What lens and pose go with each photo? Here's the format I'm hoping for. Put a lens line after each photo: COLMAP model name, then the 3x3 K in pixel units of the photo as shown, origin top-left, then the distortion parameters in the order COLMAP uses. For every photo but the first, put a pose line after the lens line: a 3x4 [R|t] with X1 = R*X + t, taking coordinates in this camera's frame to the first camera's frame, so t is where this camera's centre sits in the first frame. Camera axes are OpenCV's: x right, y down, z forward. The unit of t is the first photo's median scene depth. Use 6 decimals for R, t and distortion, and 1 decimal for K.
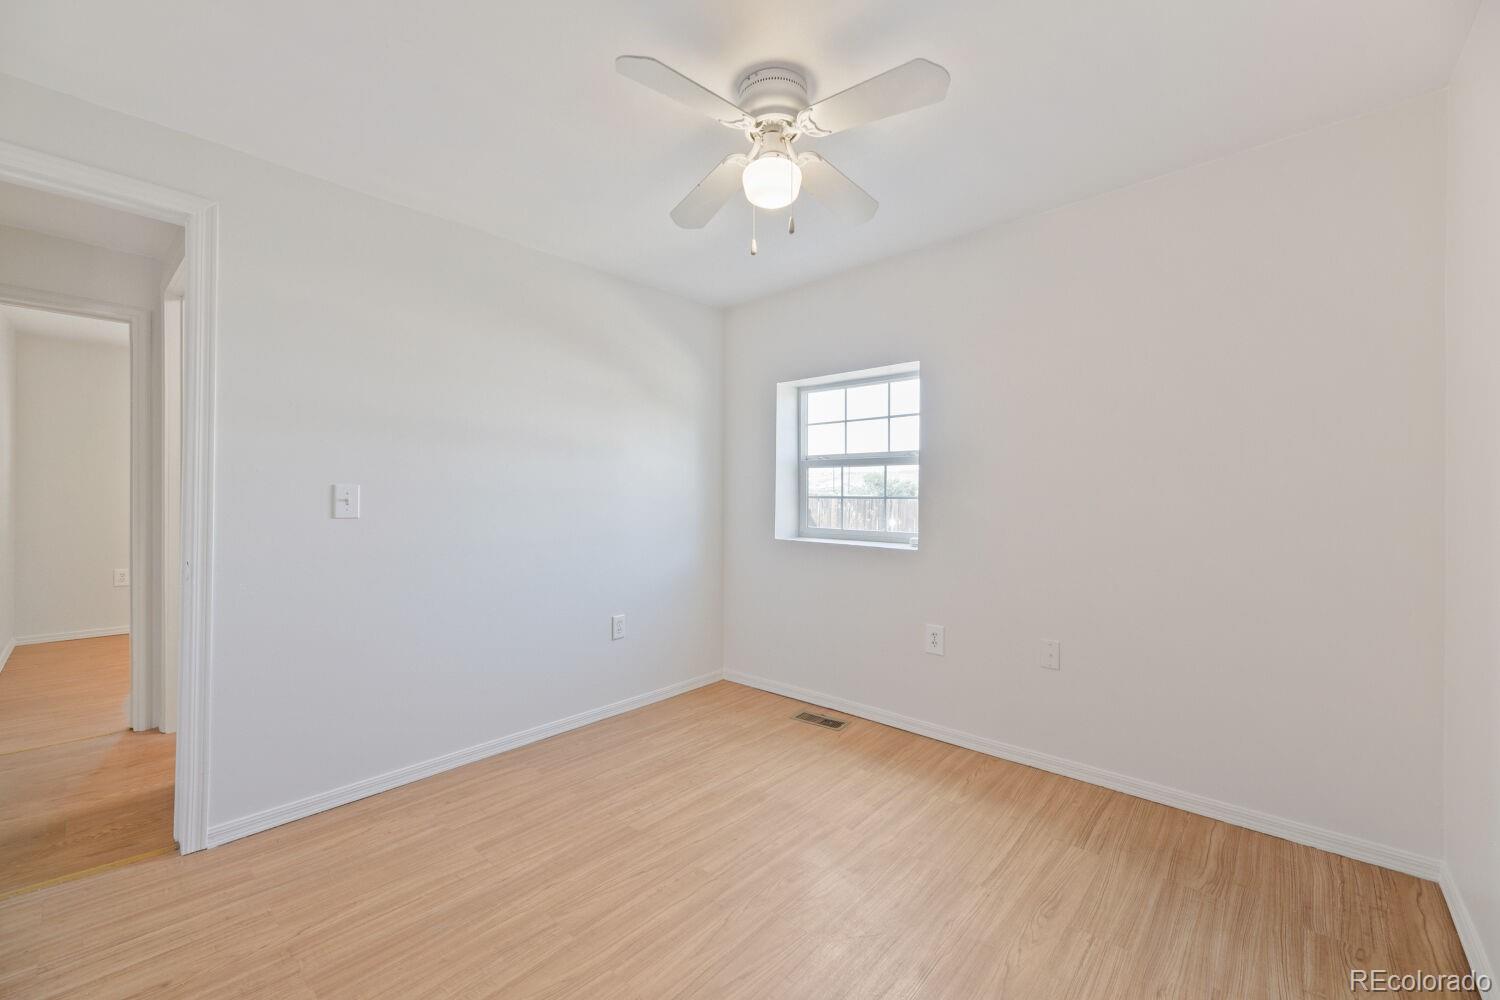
lens RADIAL K [[604.8, 0, 744.7], [0, 604.8, 492.4], [0, 0, 1]] dist [0.009475, -0.001569]
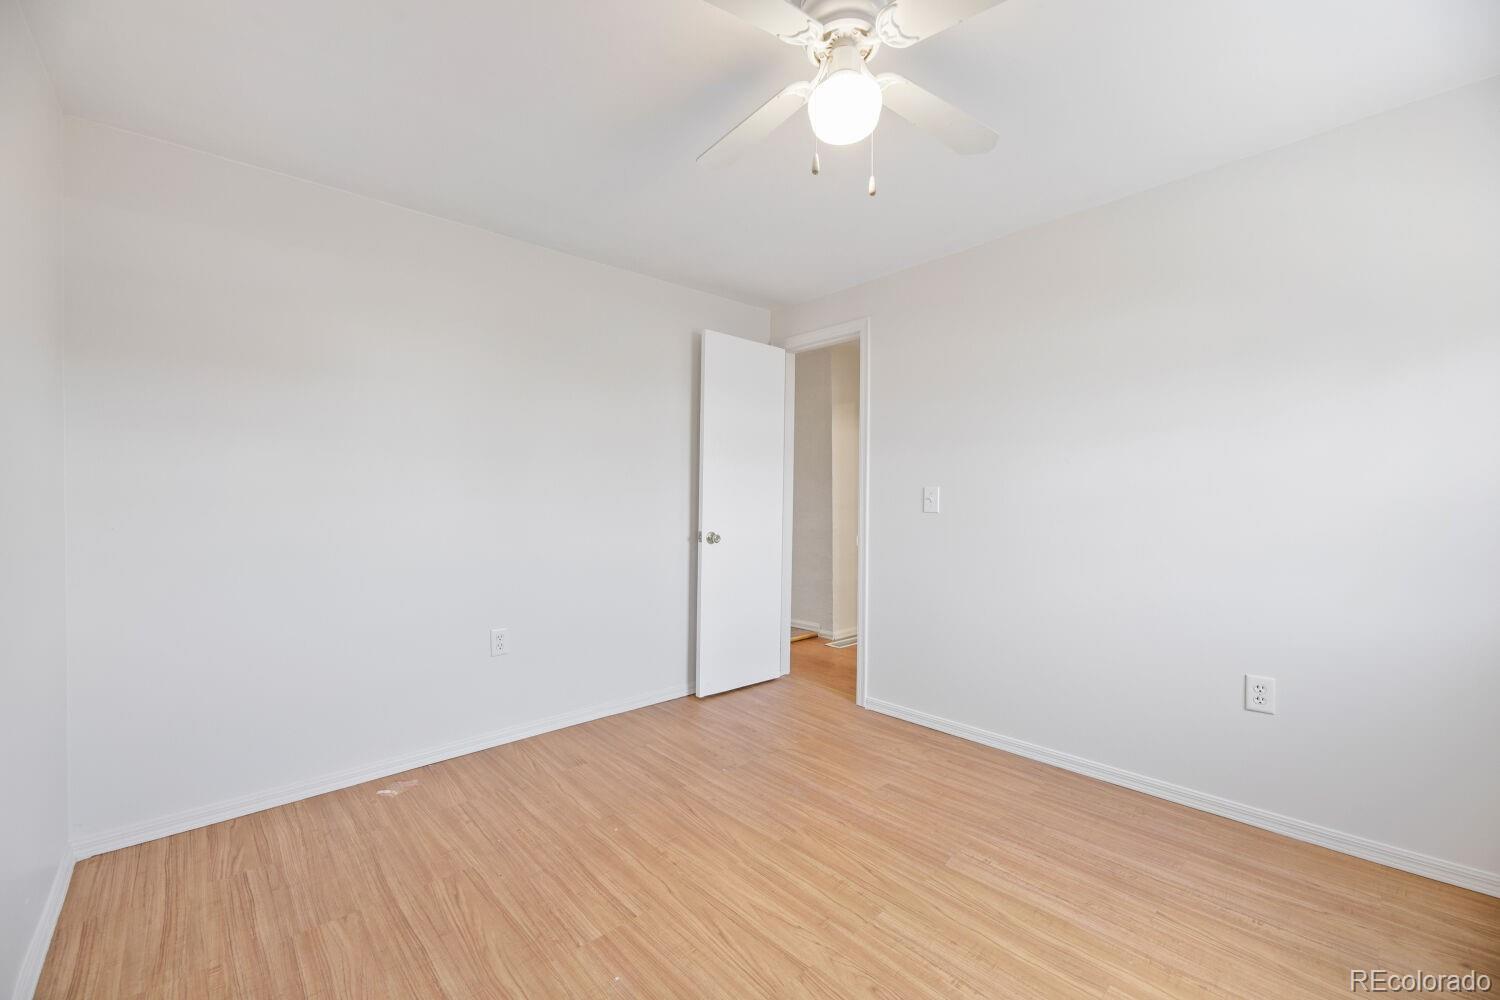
lens RADIAL K [[604.8, 0, 763.8], [0, 604.8, 502.1], [0, 0, 1]] dist [0.009475, -0.001569]
pose [[-0.068550, 0.003938, -0.997640, 0.631079], [0.010007, 0.999945, 0.003260, 0.011649], [0.997598, -0.009760, -0.068585, 0.680375]]
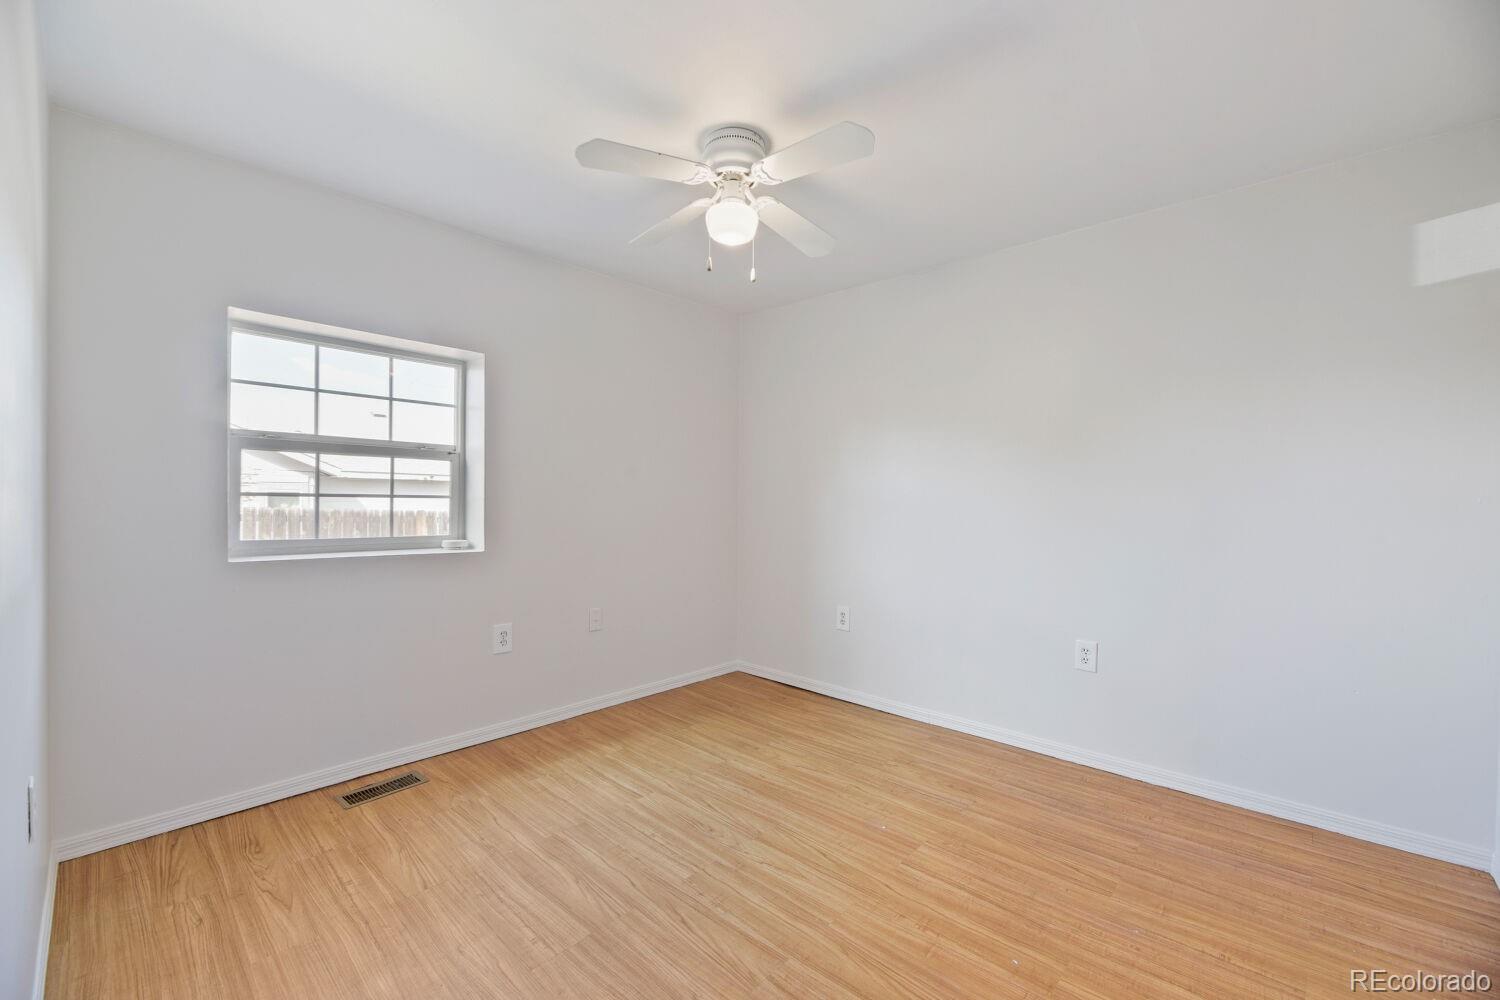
lens RADIAL K [[604.8, 0, 740.2], [0, 604.8, 502.2], [0, 0, 1]] dist [0.009475, -0.001569]
pose [[0.035914, -0.005745, 0.999338, -0.791403], [-0.016061, 0.999851, 0.006325, 0.005648], [-0.999226, -0.016278, 0.035817, 0.675748]]
